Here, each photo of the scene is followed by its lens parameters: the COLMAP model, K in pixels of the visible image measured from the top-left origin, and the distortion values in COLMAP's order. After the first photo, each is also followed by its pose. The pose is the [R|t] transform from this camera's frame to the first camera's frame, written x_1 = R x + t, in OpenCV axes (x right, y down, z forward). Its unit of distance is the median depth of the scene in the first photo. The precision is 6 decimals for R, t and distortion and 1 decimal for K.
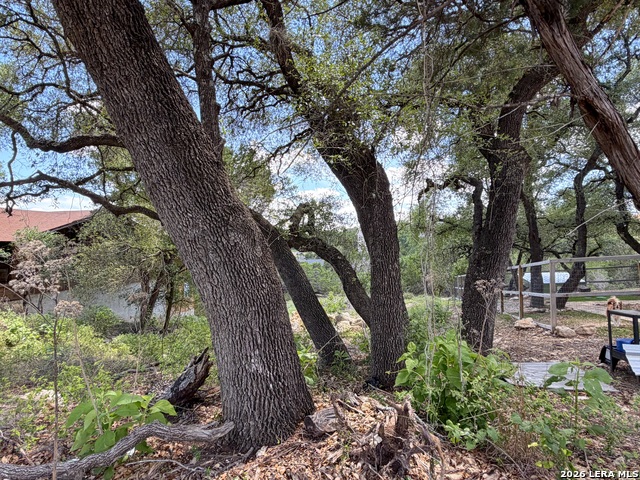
lens RADIAL K [[380.9, 0, 316.8], [0, 380.9, 244.3], [0, 0, 1]] dist [0.002640, 0.003910]
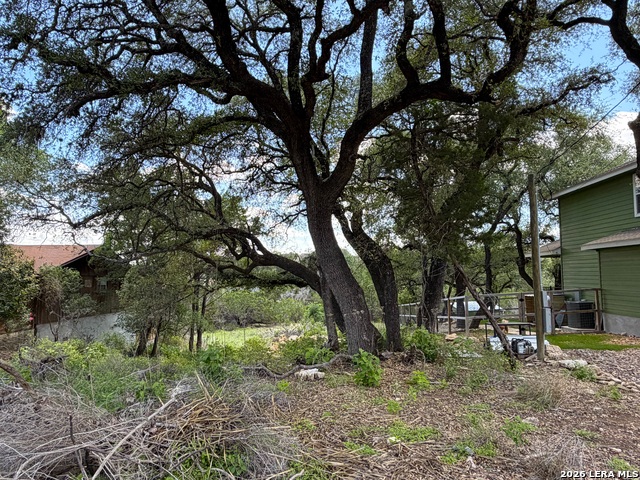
lens RADIAL K [[421.4, 0, 320.4], [0, 421.4, 243.8], [0, 0, 1]] dist [0.000204, 0.001019]
pose [[0.983297, 0.021858, 0.180688, -0.348977], [-0.011032, 0.998095, -0.060704, -0.071343], [-0.181671, 0.057697, 0.981665, -0.719786]]
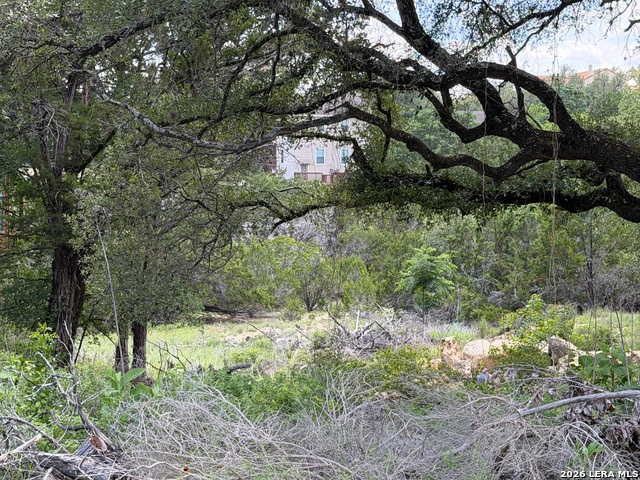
lens RADIAL K [[1369.7, 0, 322.5], [0, 1369.7, 243.7], [0, 0, 1]] dist [0.134697, 0.000000]
pose [[0.981319, 0.006708, 0.192270, -0.958492], [-0.021228, 0.997065, 0.073561, -0.097904], [-0.191212, -0.076269, 0.978581, -1.035038]]
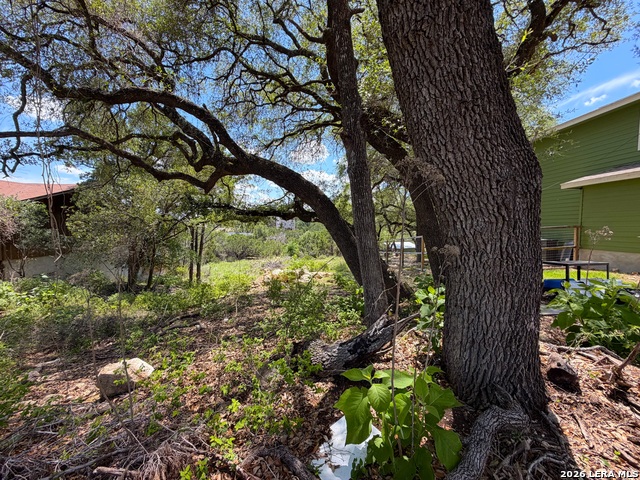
lens RADIAL K [[253.8, 0, 317.8], [0, 253.8, 239.7], [0, 0, 1]] dist [0.001743, 0.000330]
pose [[0.958857, 0.005027, 0.283843, -0.254522], [-0.022896, 0.997955, 0.059673, 0.026528], [-0.282963, -0.063717, 0.957012, 0.177884]]
